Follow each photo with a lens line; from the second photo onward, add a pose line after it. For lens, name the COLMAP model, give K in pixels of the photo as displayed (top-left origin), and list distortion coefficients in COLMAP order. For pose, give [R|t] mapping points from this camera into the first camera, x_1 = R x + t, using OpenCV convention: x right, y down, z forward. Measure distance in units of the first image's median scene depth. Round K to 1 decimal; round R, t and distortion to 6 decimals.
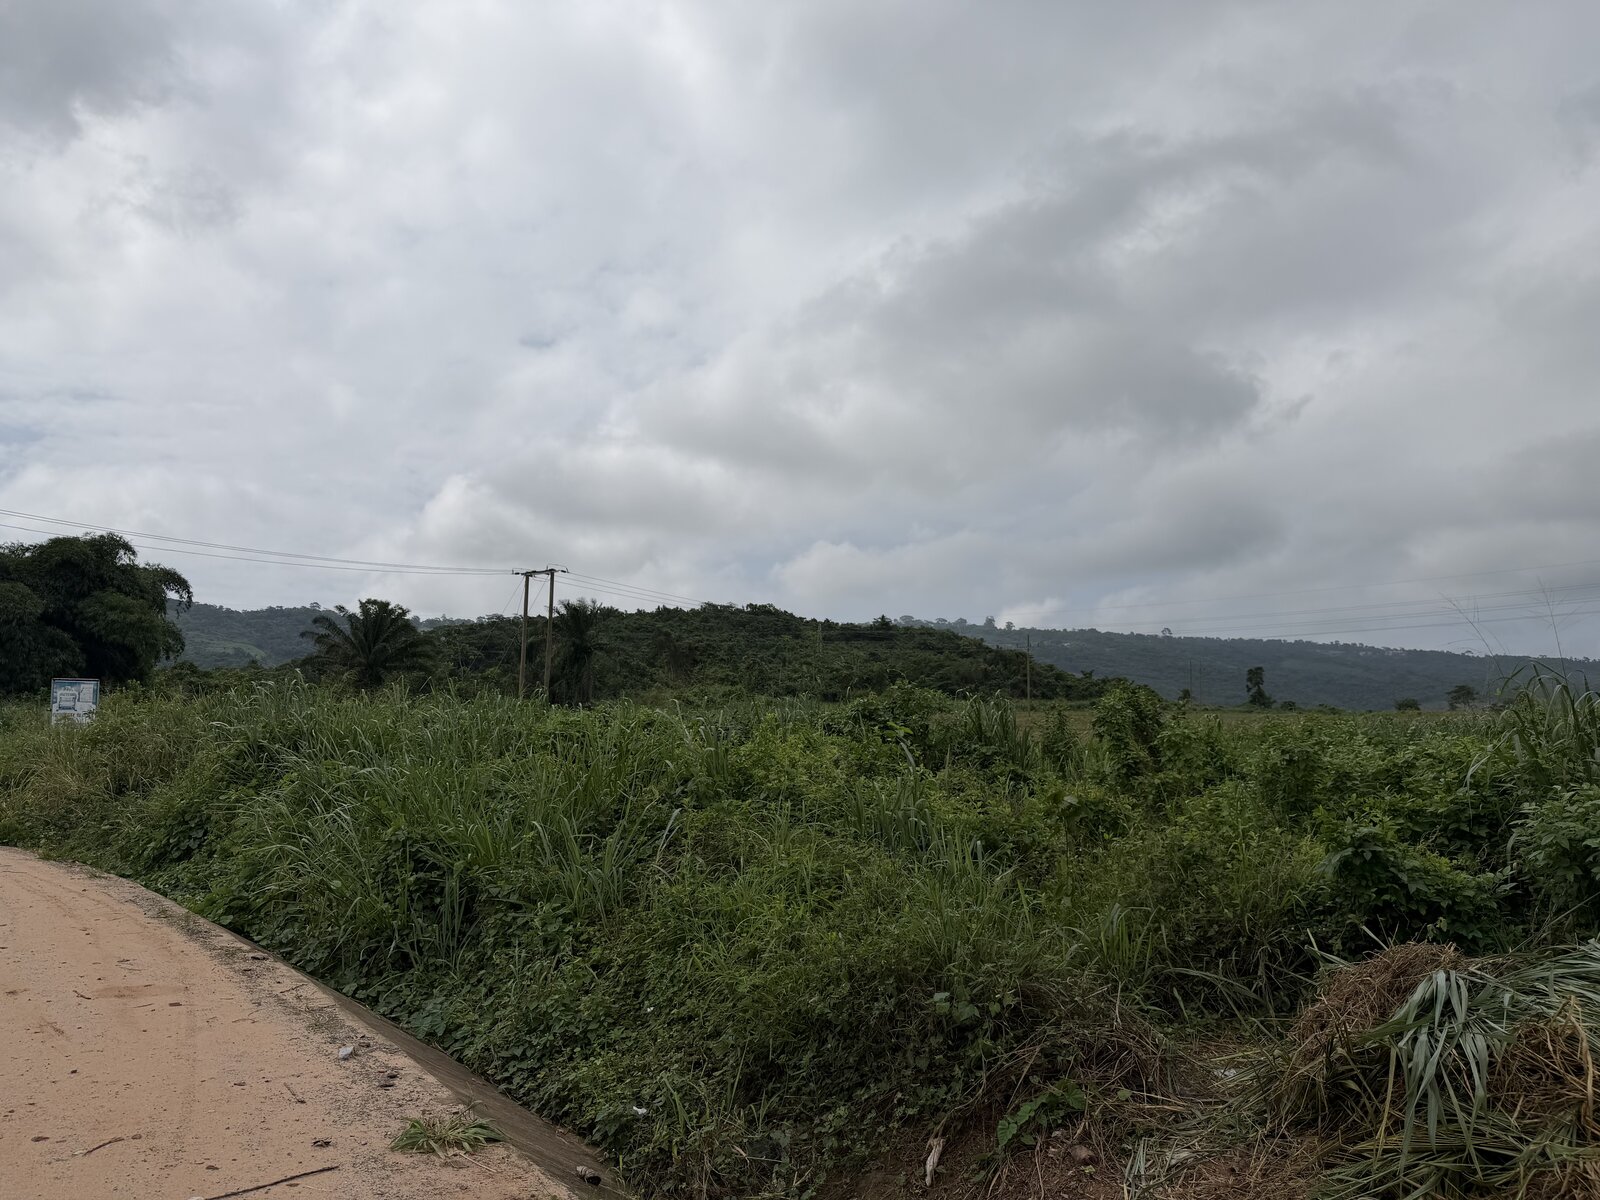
lens RADIAL K [[1104.6, 0, 778.9], [0, 1104.6, 601.1], [0, 0, 1]] dist [0.088268, -0.118644]
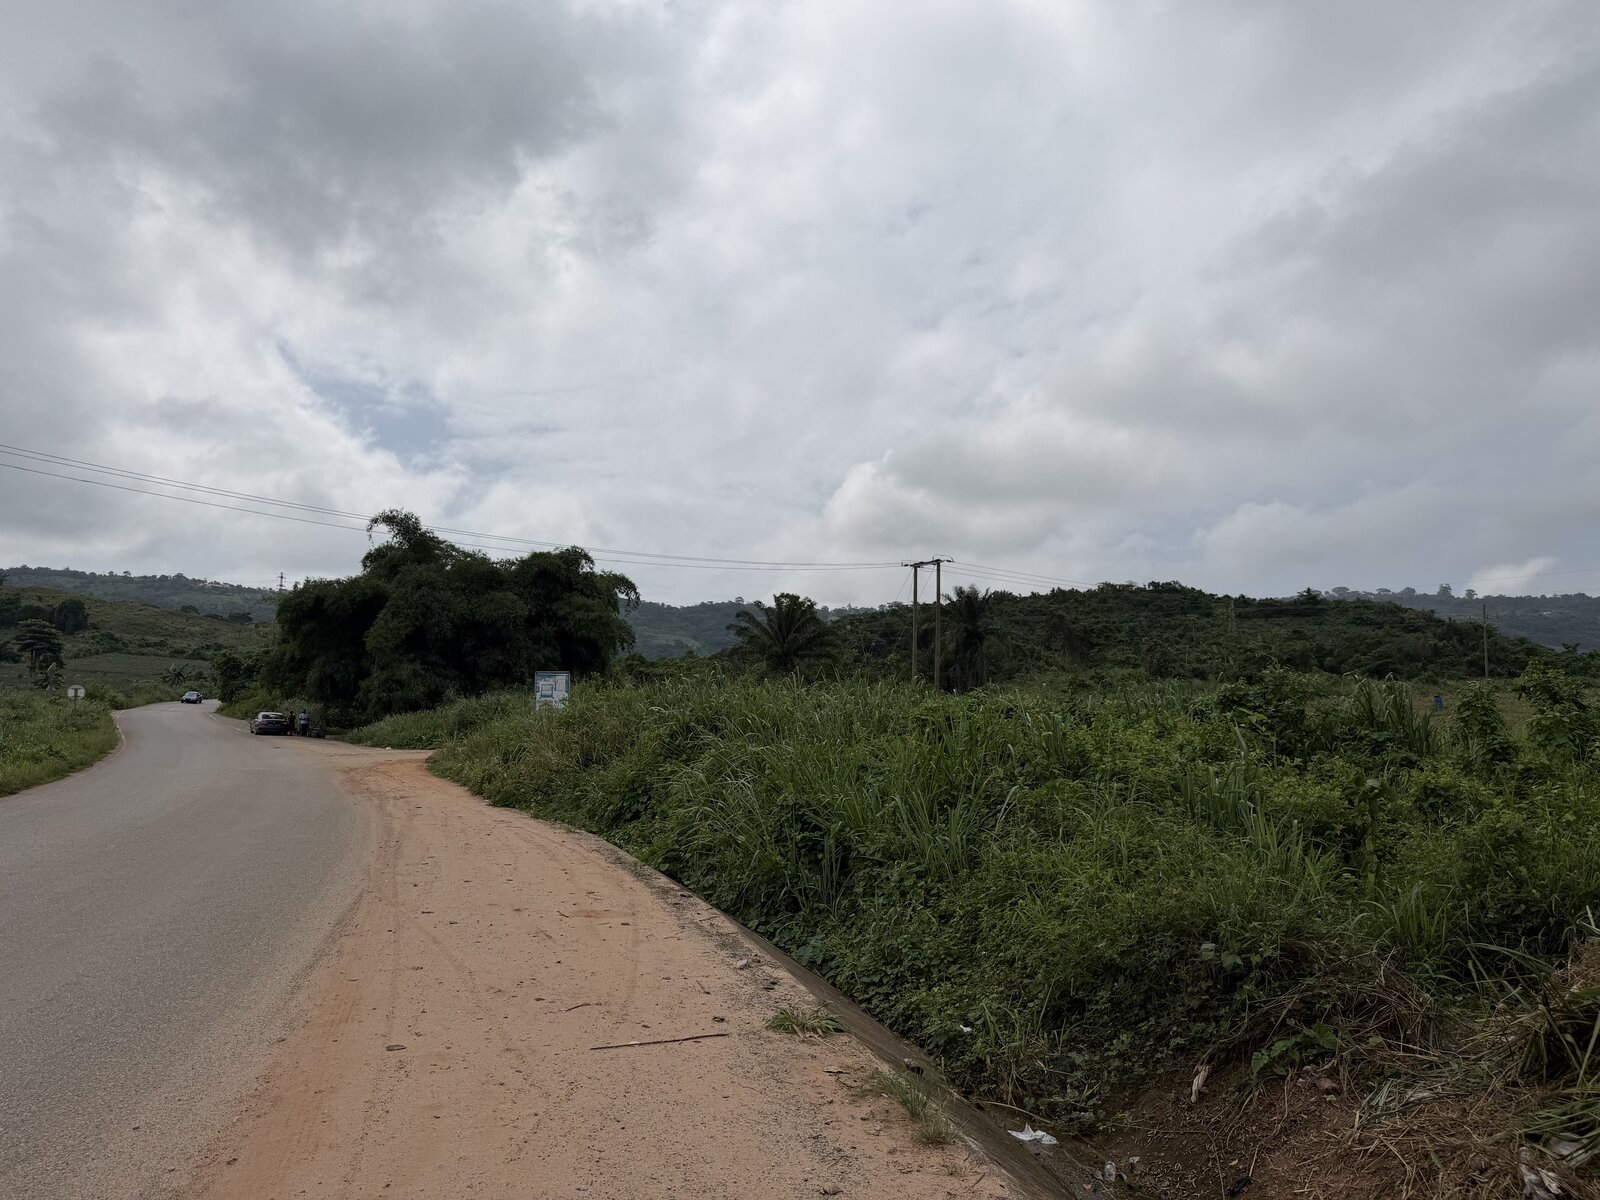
lens RADIAL K [[1121.9, 0, 805.8], [0, 1121.9, 592.3], [0, 0, 1]] dist [0.096226, -0.107464]
pose [[0.942889, -0.039306, -0.330780, 0.071466], [0.042149, 0.999110, 0.001425, -0.013160], [0.330430, -0.015286, 0.943707, -0.108415]]
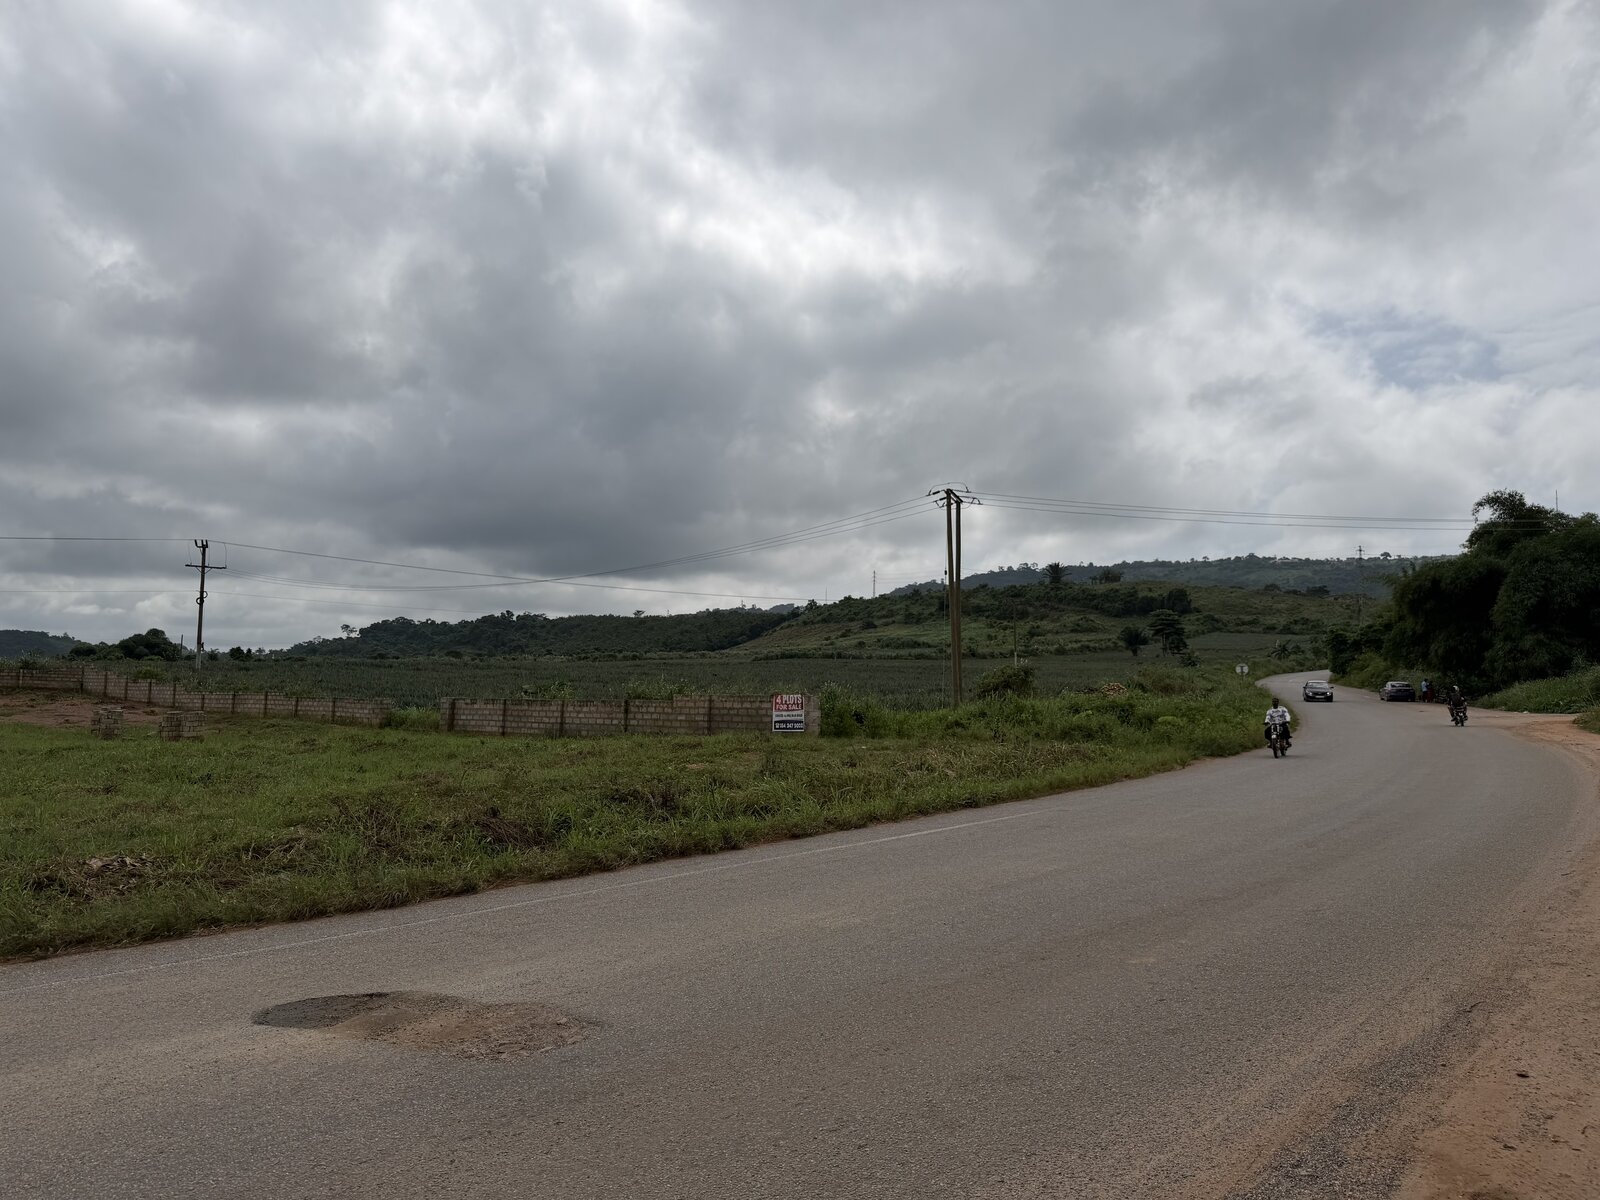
lens RADIAL K [[1121.9, 0, 805.8], [0, 1121.9, 592.3], [0, 0, 1]] dist [0.096226, -0.107464]
pose [[0.341659, -0.097466, -0.934756, 0.197075], [0.133765, 0.989525, -0.054285, -0.037585], [0.930256, -0.106490, 0.351118, -0.308998]]
